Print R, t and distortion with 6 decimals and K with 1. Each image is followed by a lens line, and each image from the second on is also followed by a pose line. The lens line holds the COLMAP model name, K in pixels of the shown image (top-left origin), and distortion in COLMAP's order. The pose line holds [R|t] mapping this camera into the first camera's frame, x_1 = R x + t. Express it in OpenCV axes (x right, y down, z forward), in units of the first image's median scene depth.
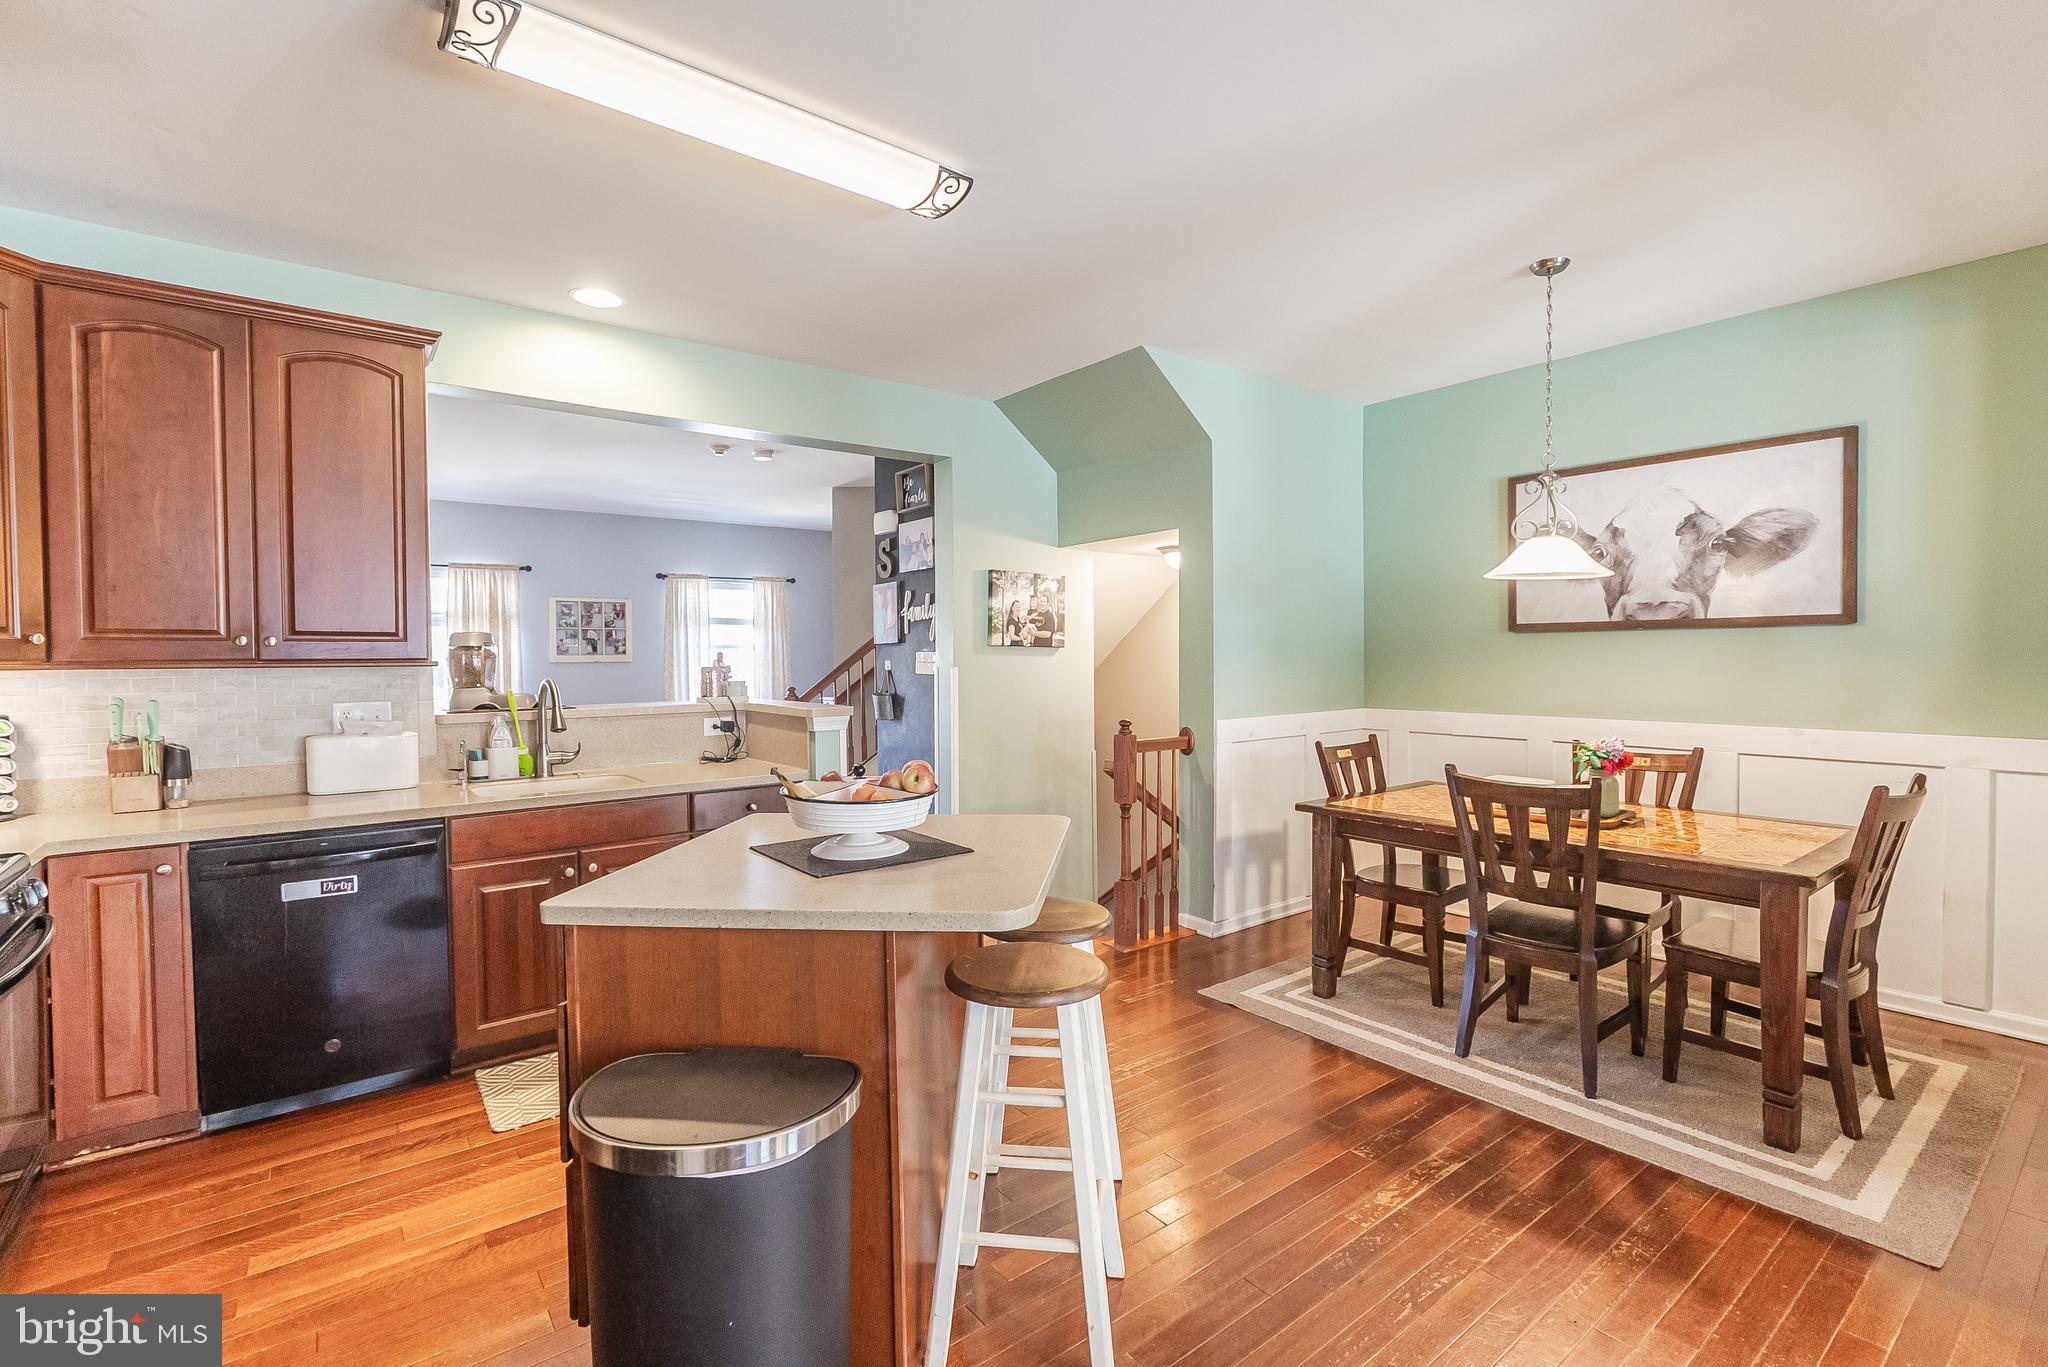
lens RADIAL K [[914.4, 0, 1020.7], [0, 914.4, 679.7], [0, 0, 1]] dist [-0.001586, -0.000781]
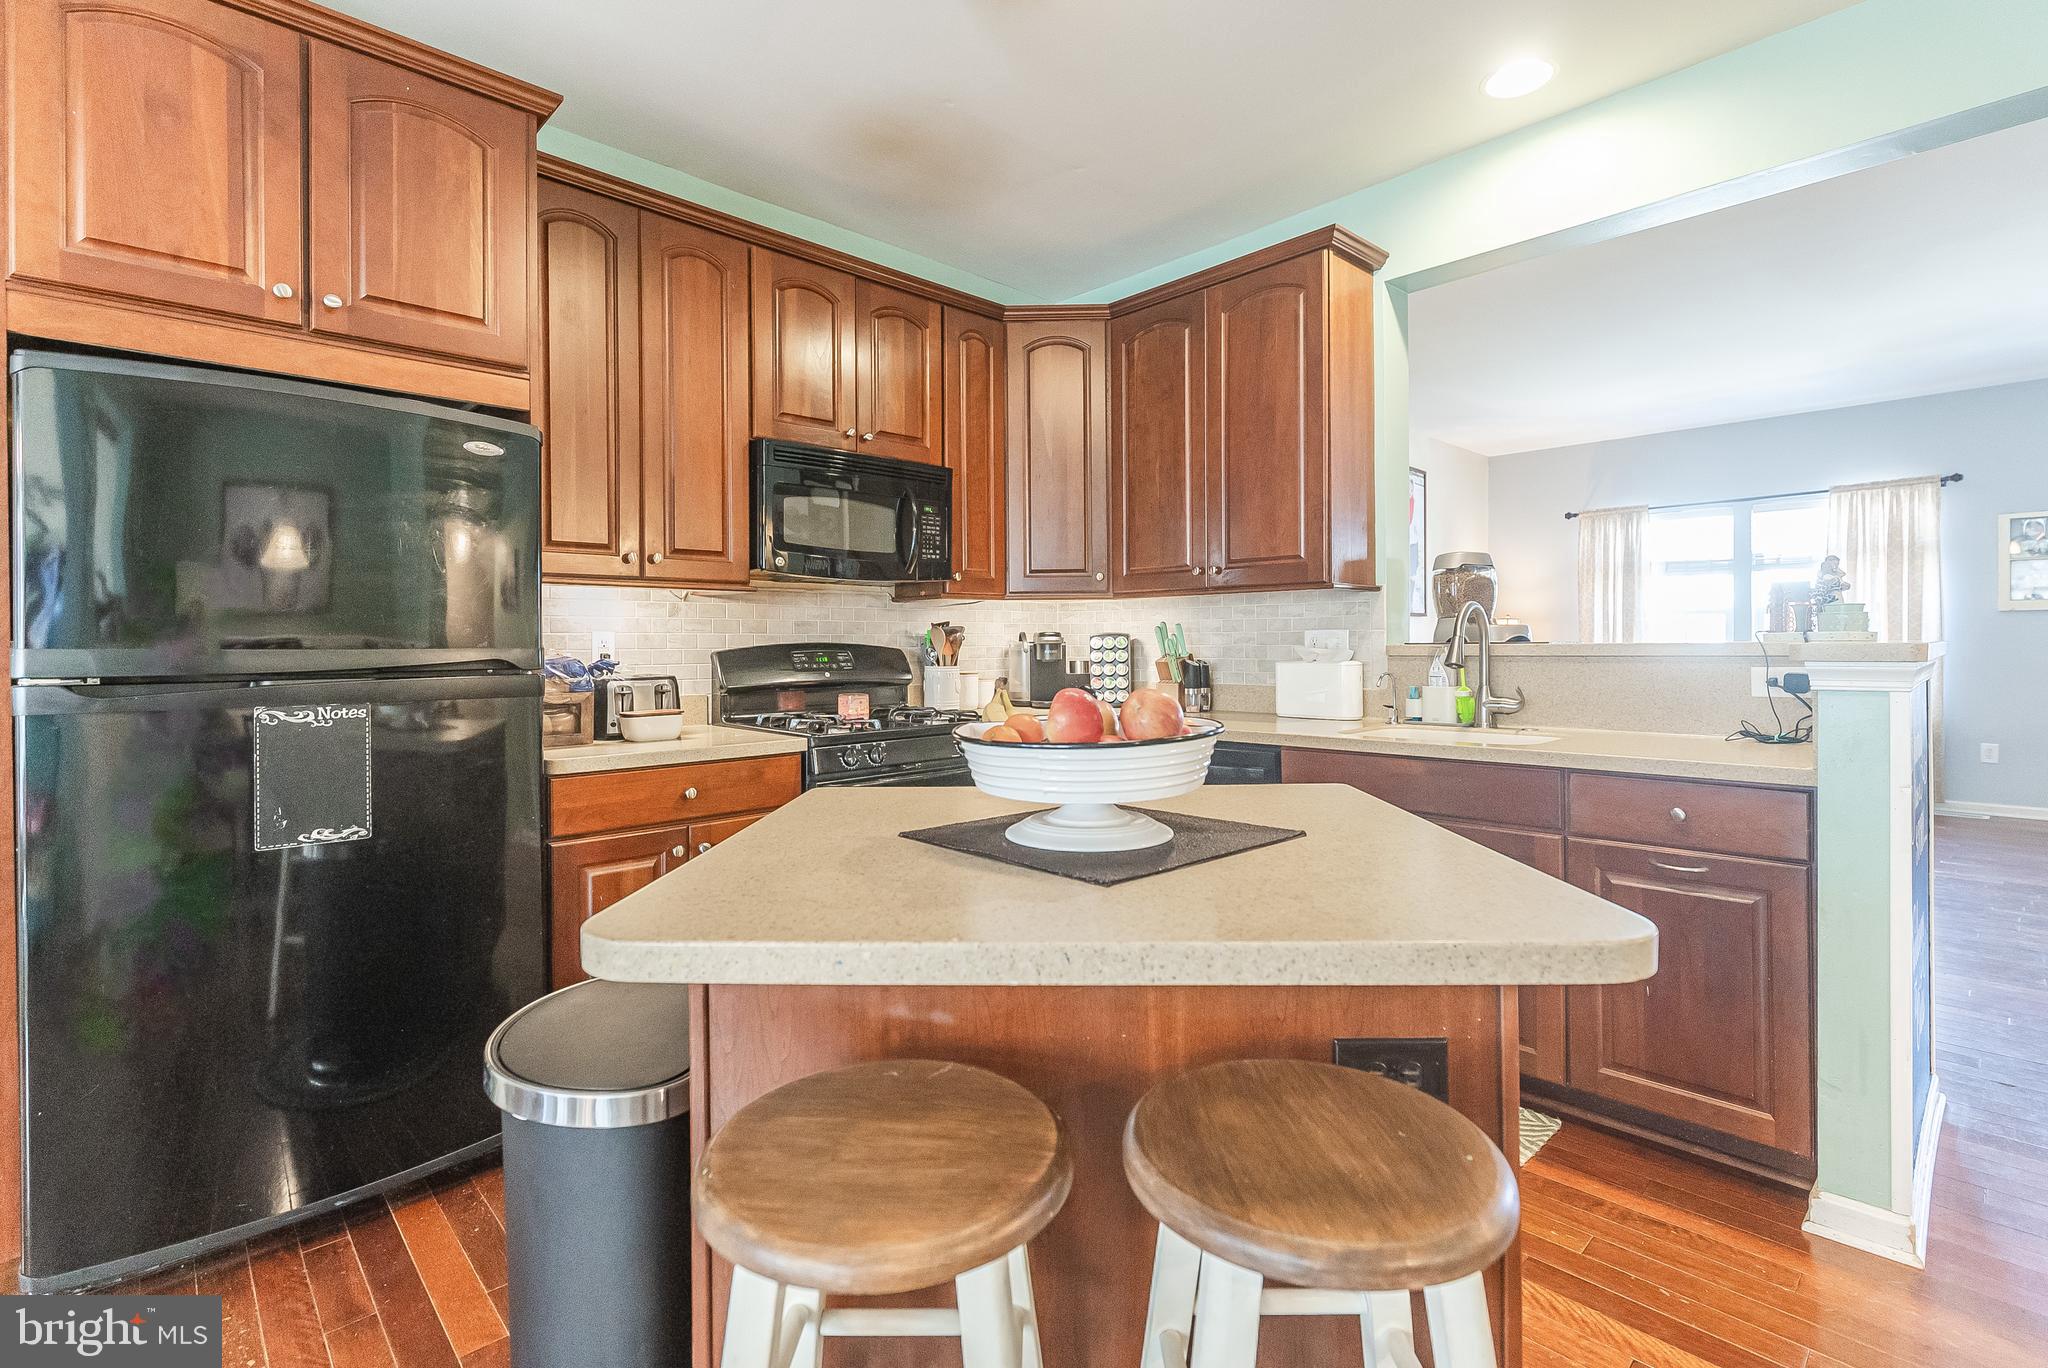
lens RADIAL K [[935.3, 0, 1030.3], [0, 935.3, 645.8], [0, 0, 1]] dist [-0.000671, -0.000413]
pose [[0.103416, 0.009451, -0.994593, 0.207792], [-0.019685, 0.999778, 0.007454, 0.032877], [0.994443, 0.018807, 0.103579, 0.464155]]
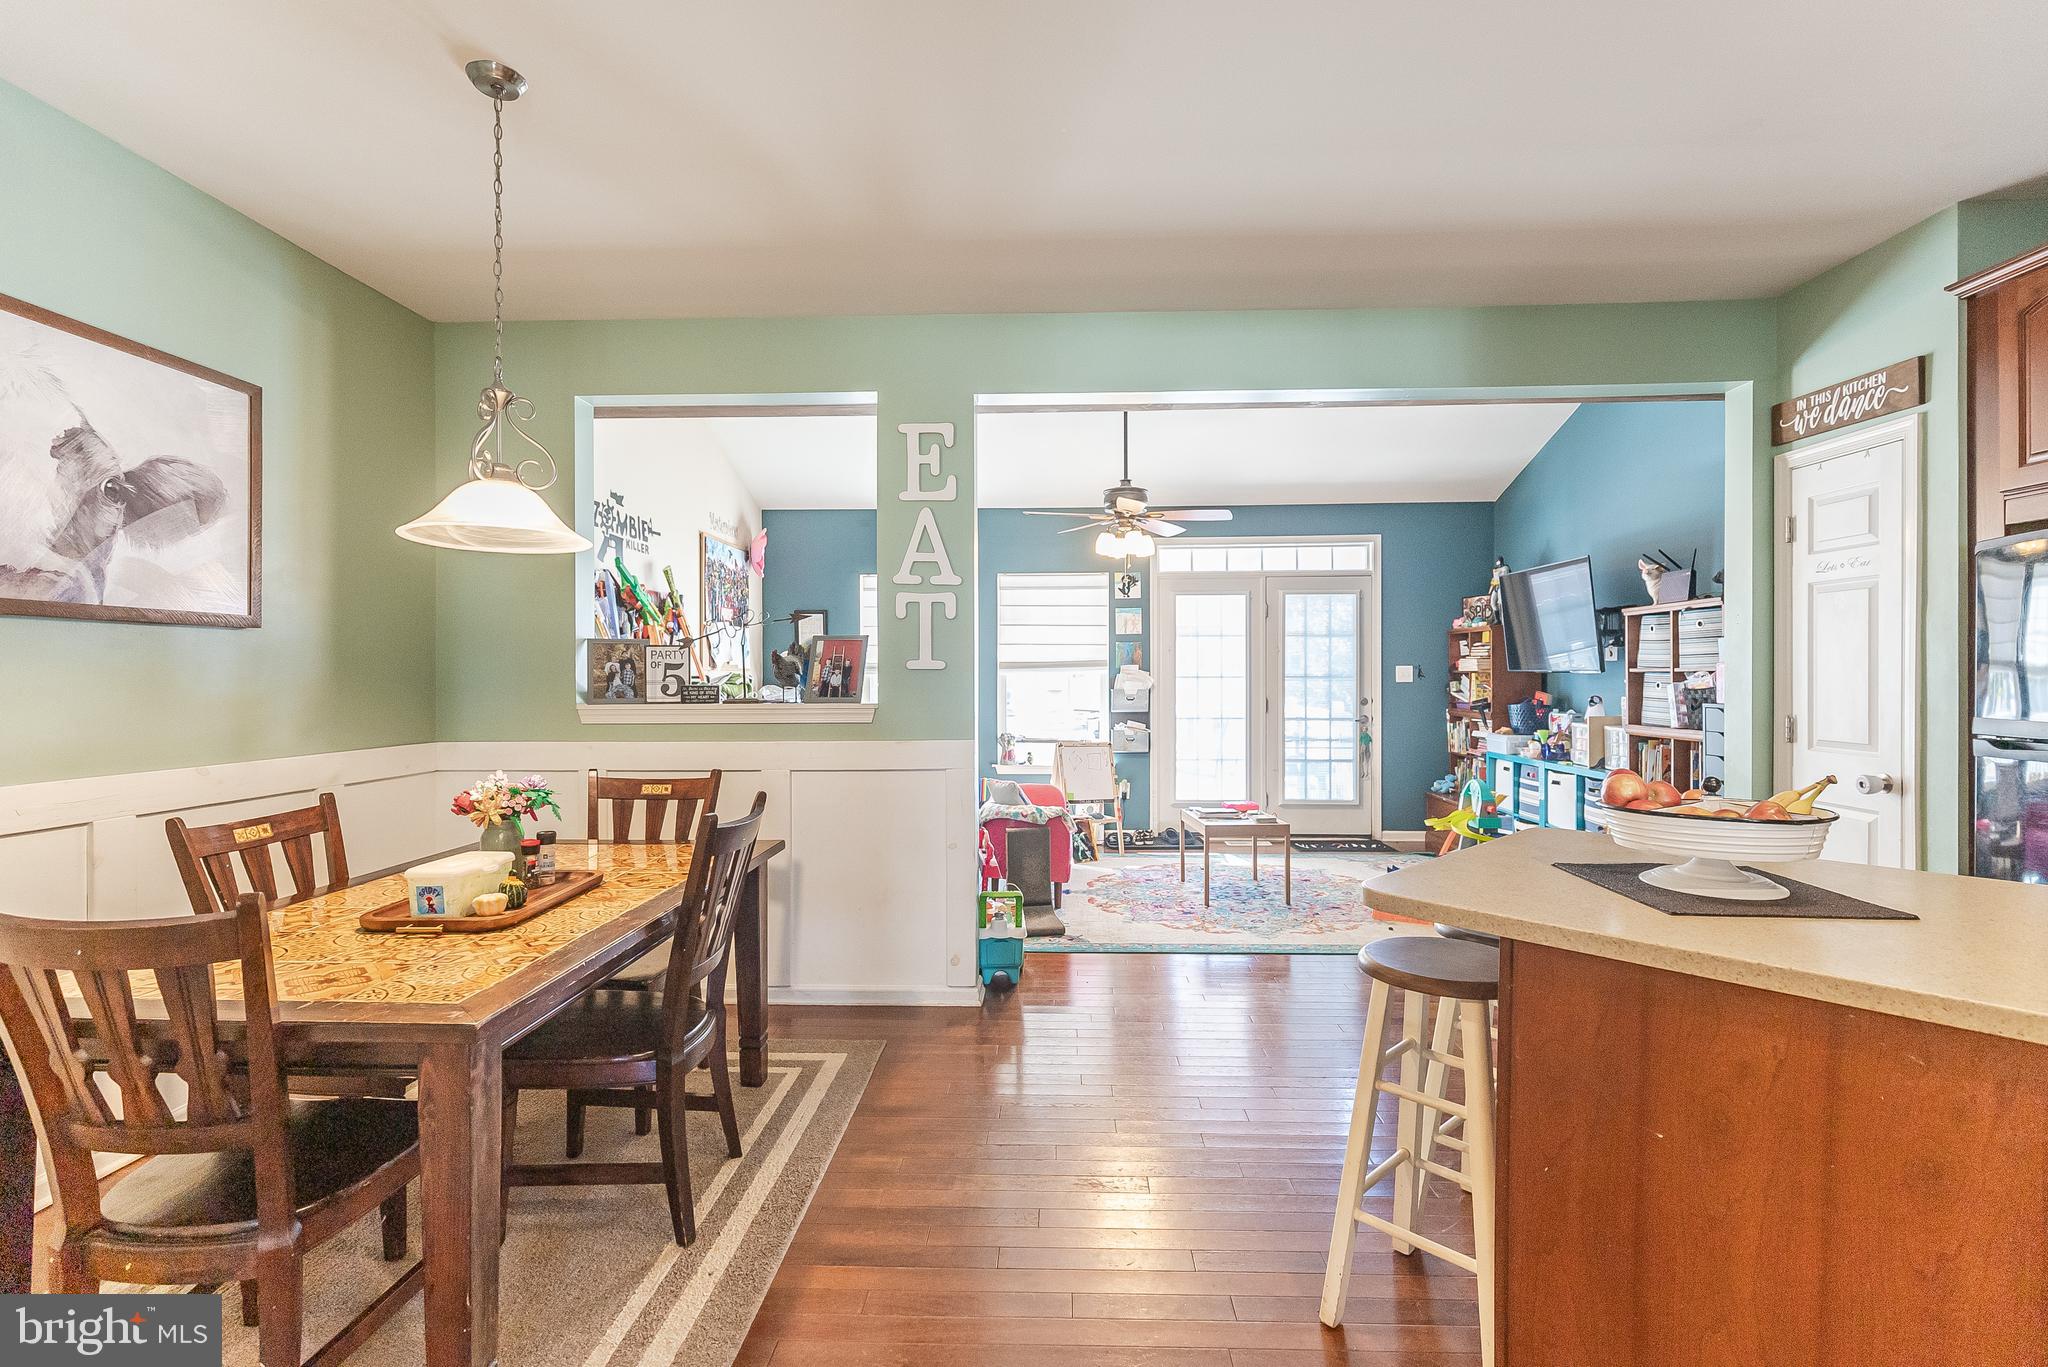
lens RADIAL K [[924.2, 0, 1028.5], [0, 924.2, 678.4], [0, 0, 1]] dist [-0.002111, -0.000921]
pose [[-0.767444, 0.008614, 0.641058, -0.121182], [0.026659, 0.999474, 0.018485, -0.012067], [-0.640561, 0.031276, -0.767270, 1.021885]]
